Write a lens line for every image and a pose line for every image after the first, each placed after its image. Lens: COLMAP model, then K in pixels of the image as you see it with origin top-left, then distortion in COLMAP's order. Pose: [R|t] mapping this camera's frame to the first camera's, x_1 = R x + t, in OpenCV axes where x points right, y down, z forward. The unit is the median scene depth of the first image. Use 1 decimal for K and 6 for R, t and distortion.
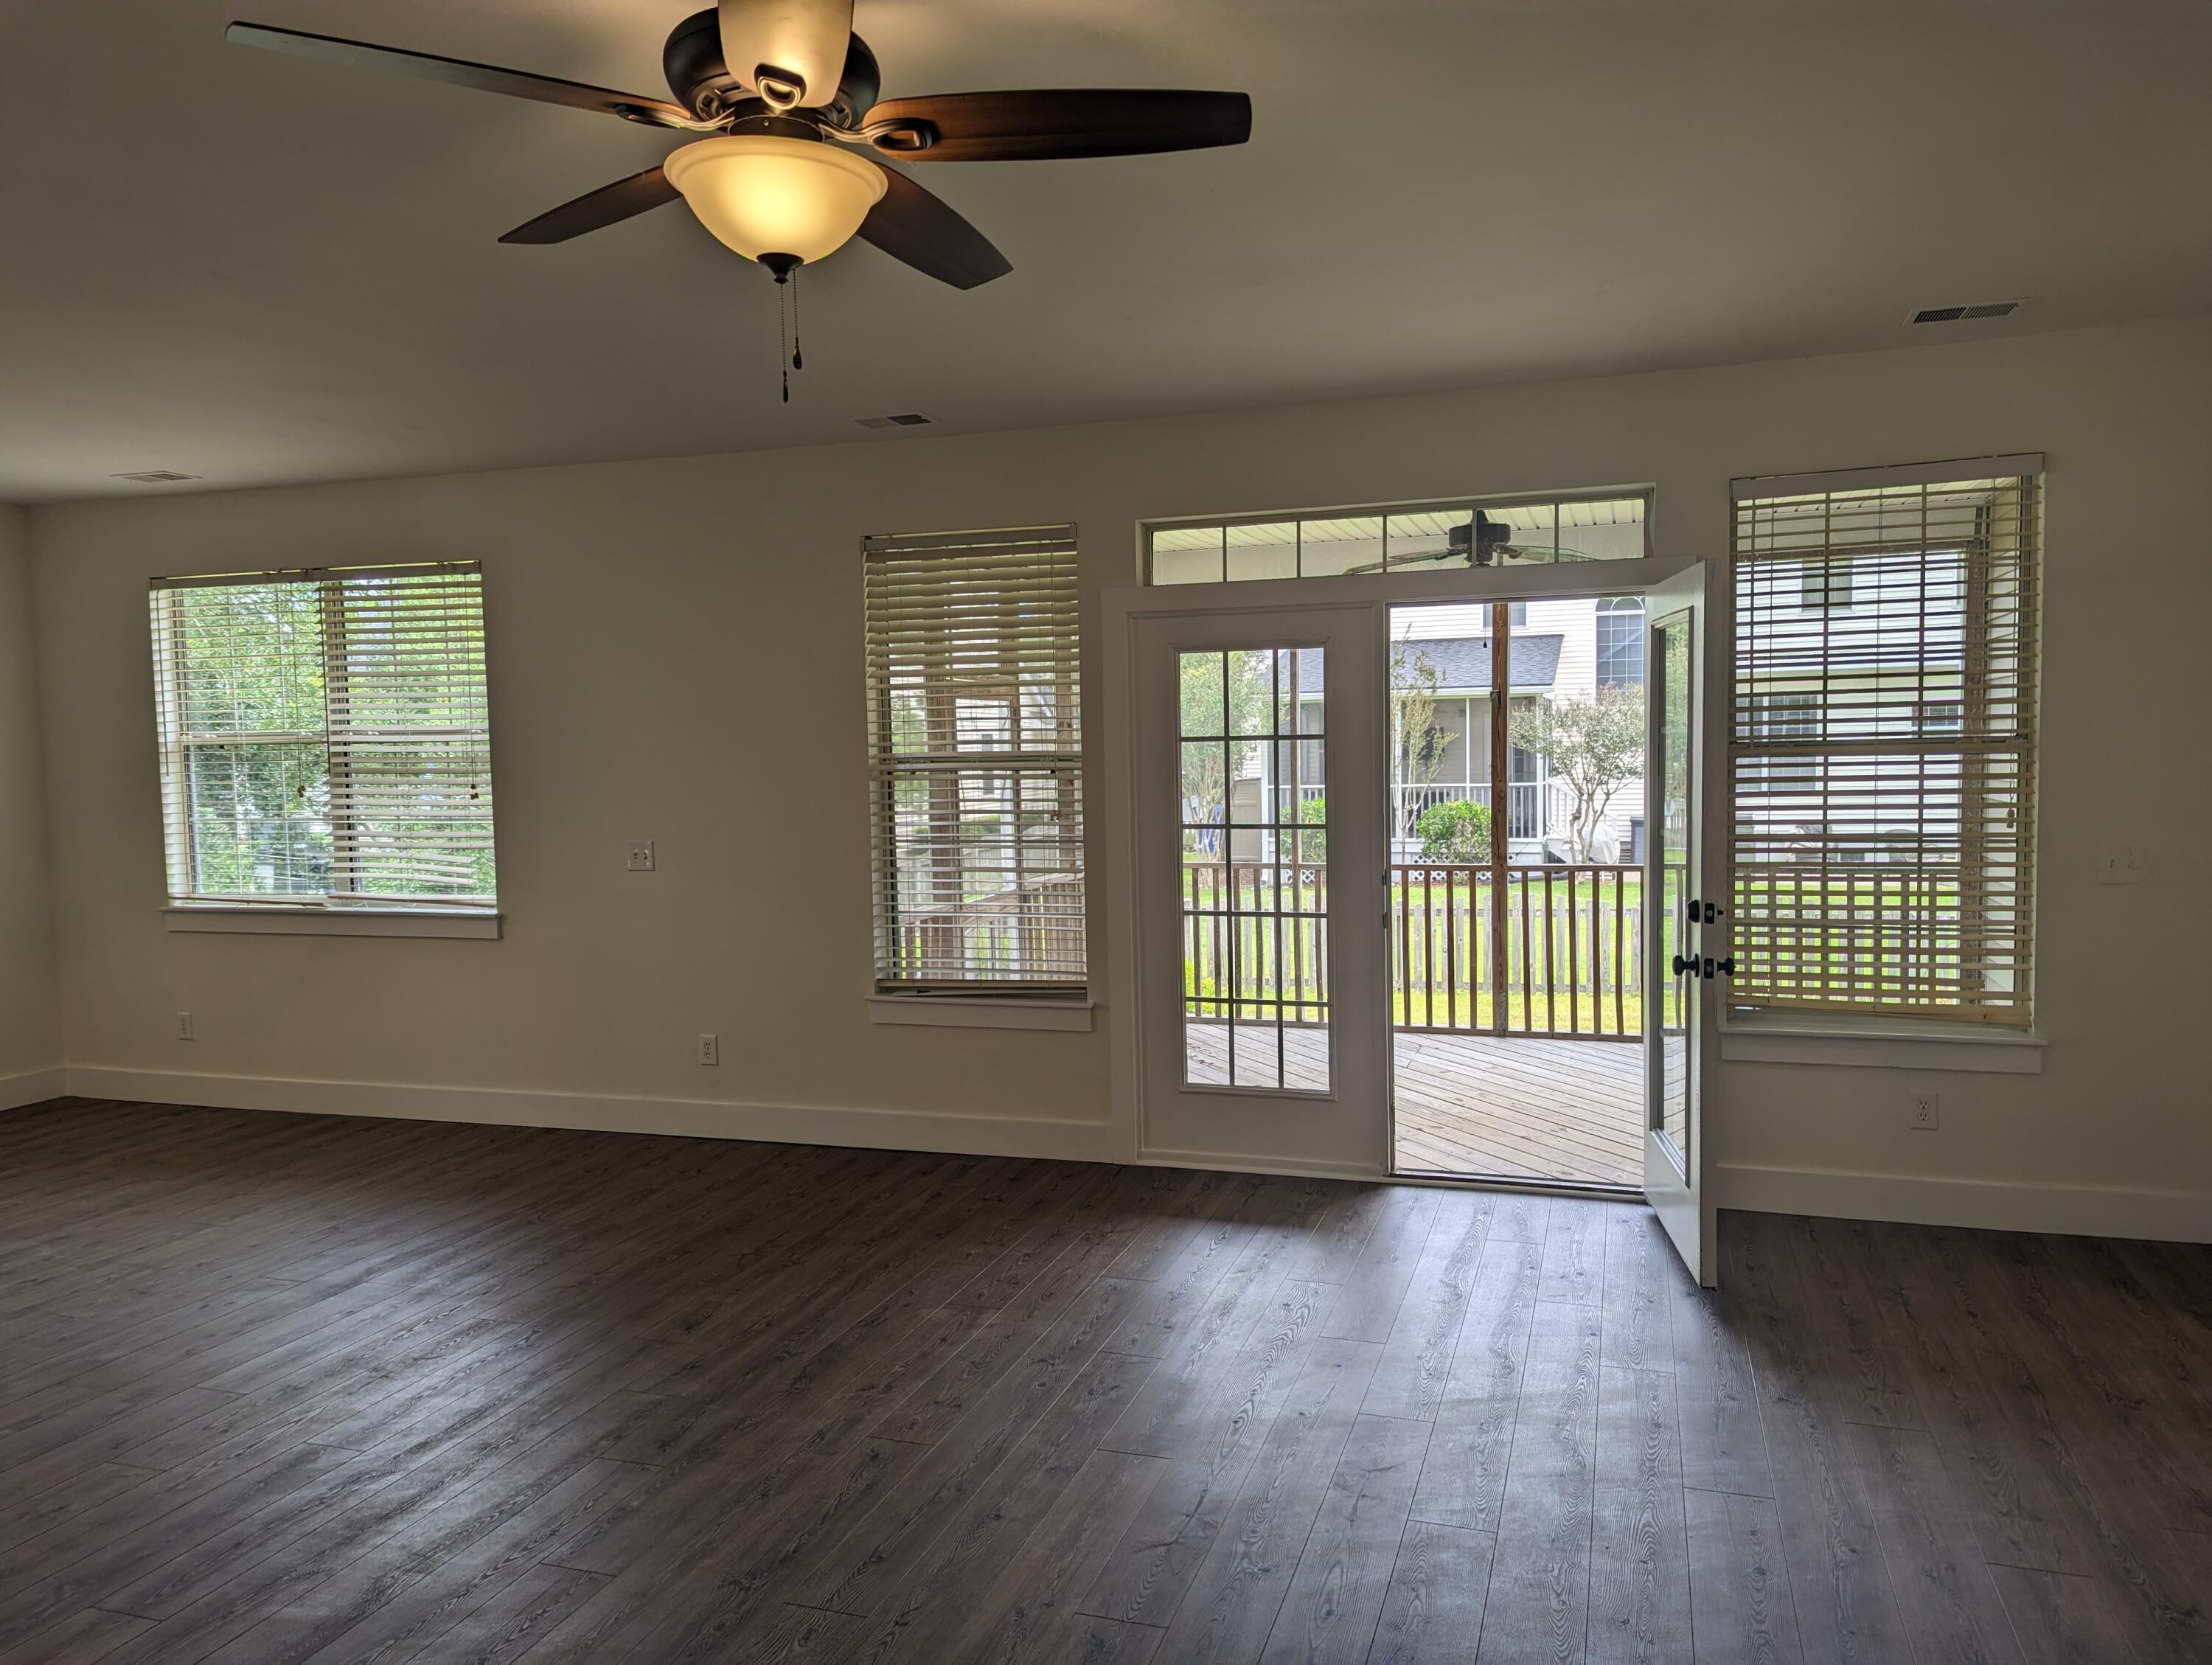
lens RADIAL K [[1565.0, 0, 1115.2], [0, 1565.0, 842.2], [0, 0, 1]] dist [0.042030, -0.019832]
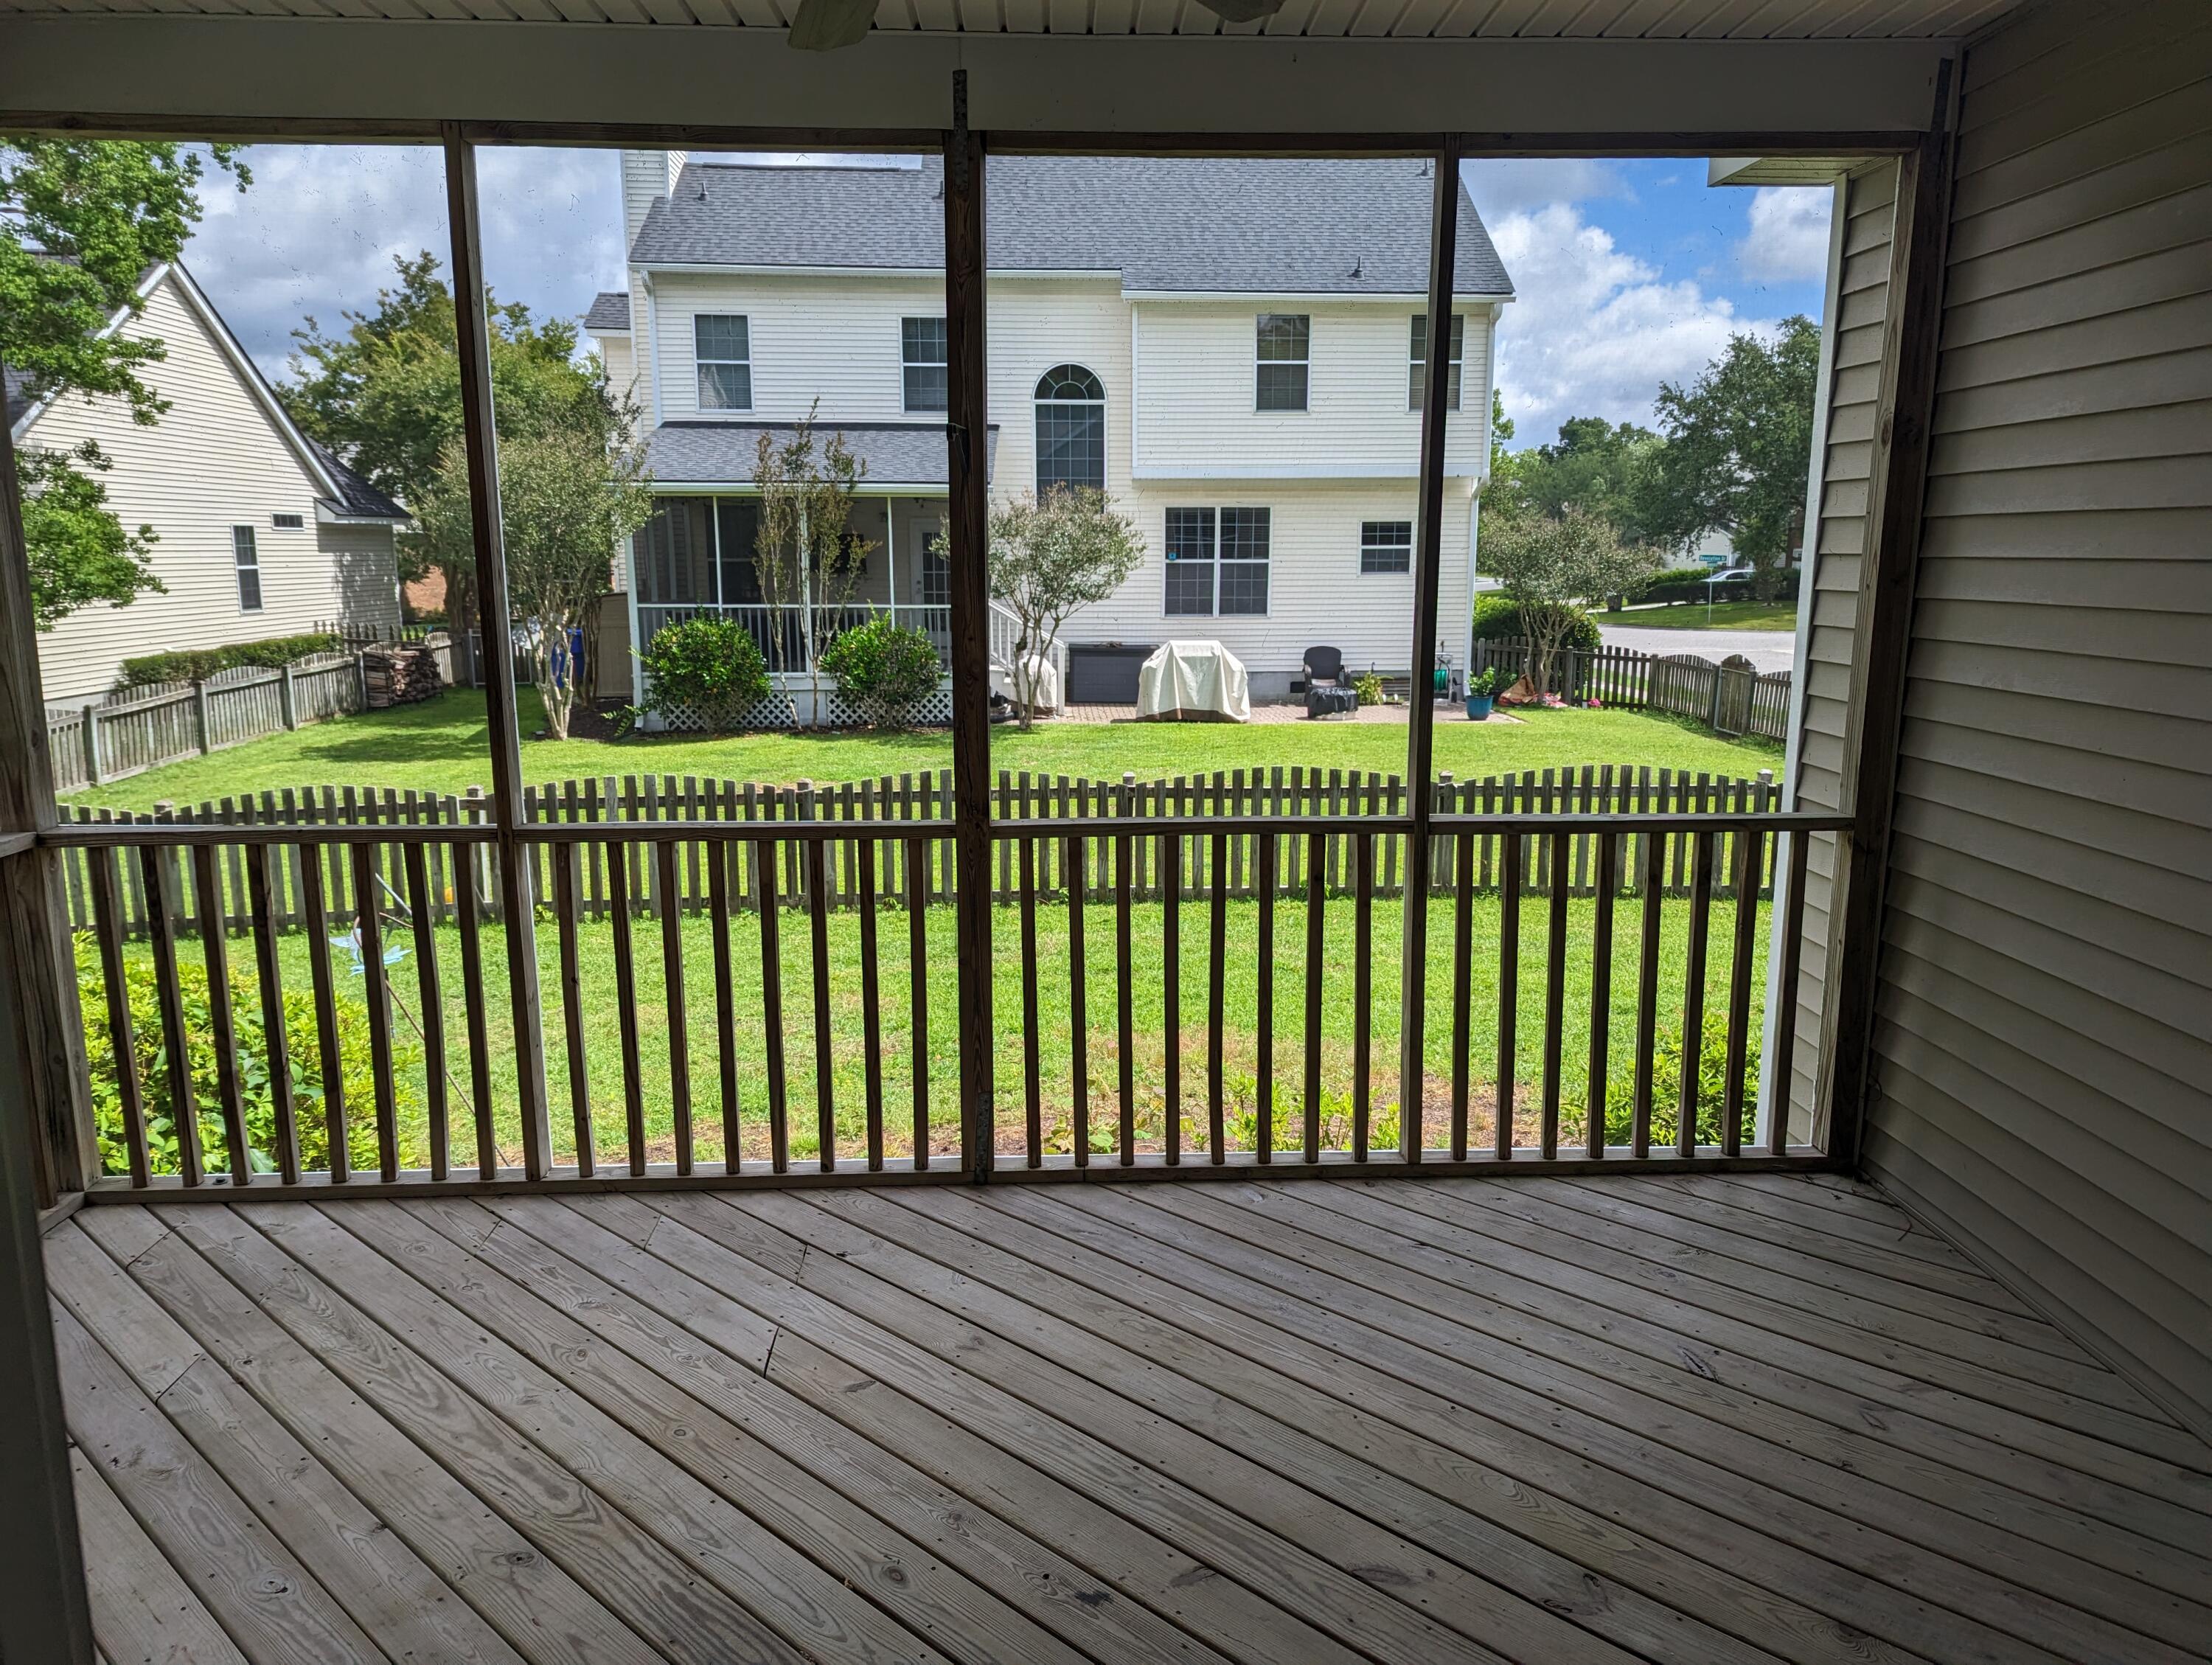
lens RADIAL K [[1565.0, 0, 1113.6], [0, 1565.0, 838.4], [0, 0, 1]] dist [0.042030, -0.019832]
pose [[0.935513, -0.044951, 0.350421, 0.191334], [0.003876, 0.993119, 0.117045, -0.053559], [-0.353271, -0.108139, 0.929250, 0.870720]]
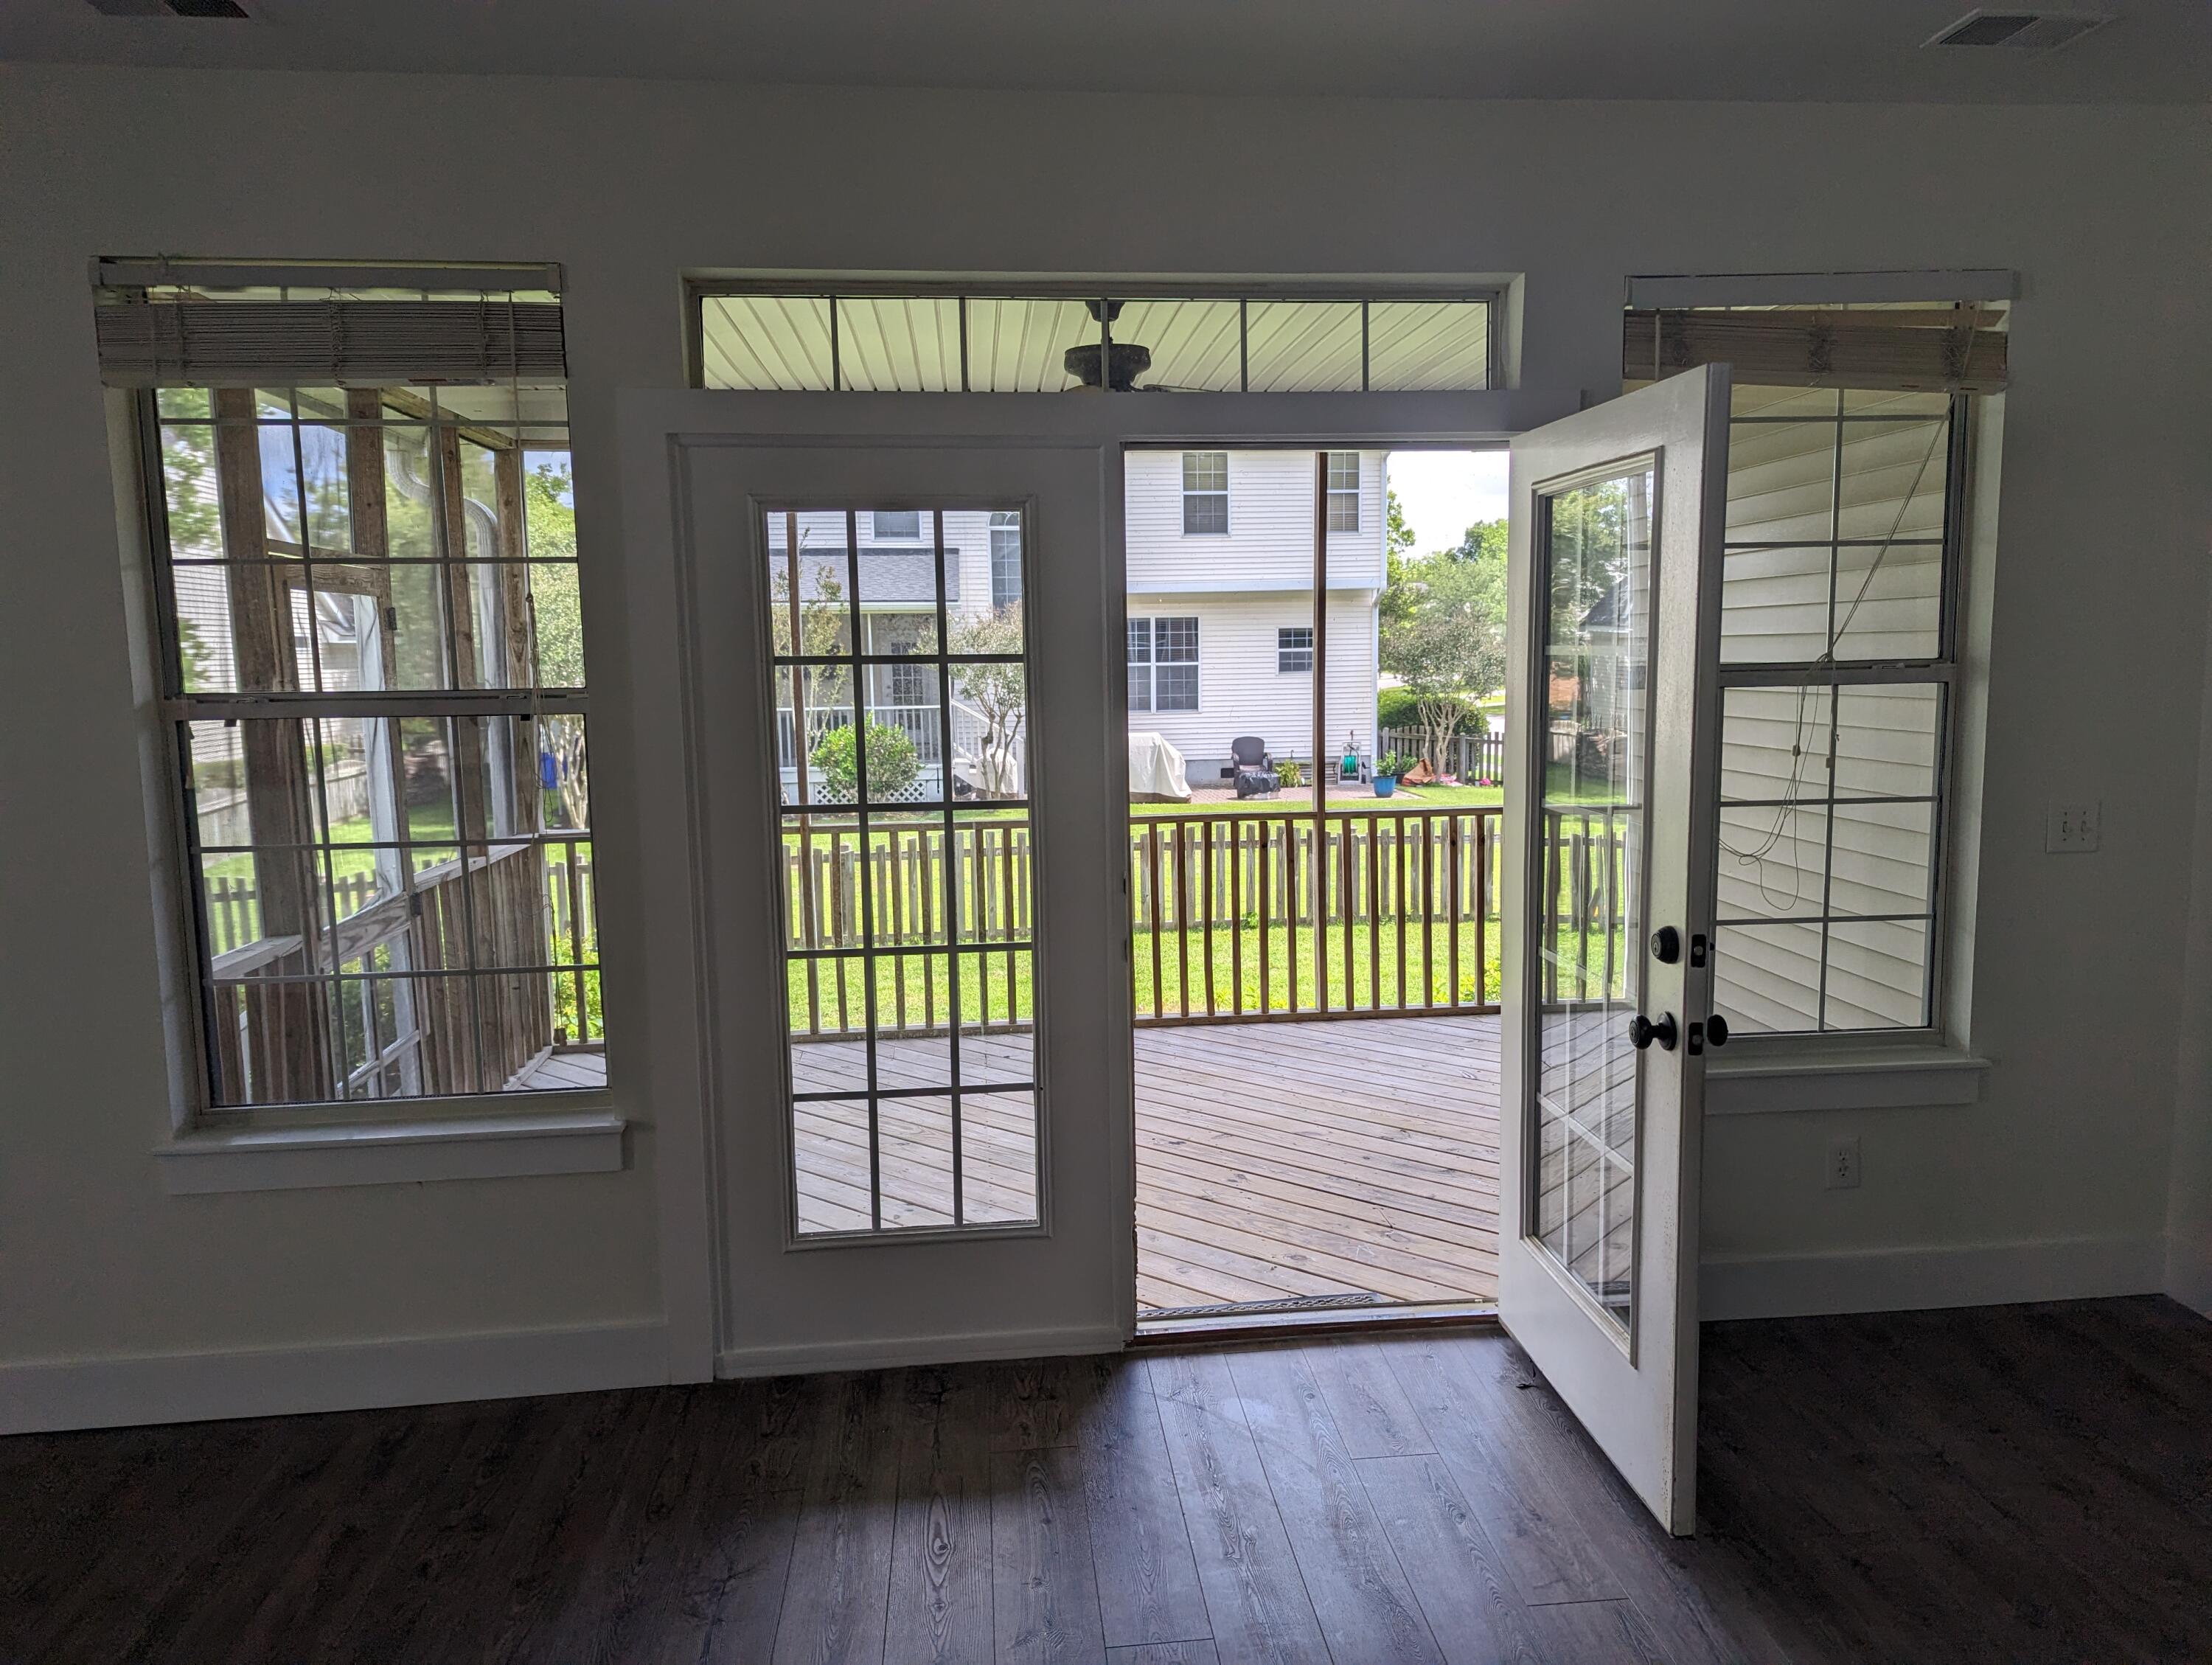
lens RADIAL K [[1565.0, 0, 1141.6], [0, 1565.0, 837.3], [0, 0, 1]] dist [0.042030, -0.019832]
pose [[0.909500, -0.043922, 0.413377, -0.077659], [0.023898, 0.998282, 0.053489, -0.027784], [-0.415016, -0.038769, 0.908988, 0.403842]]
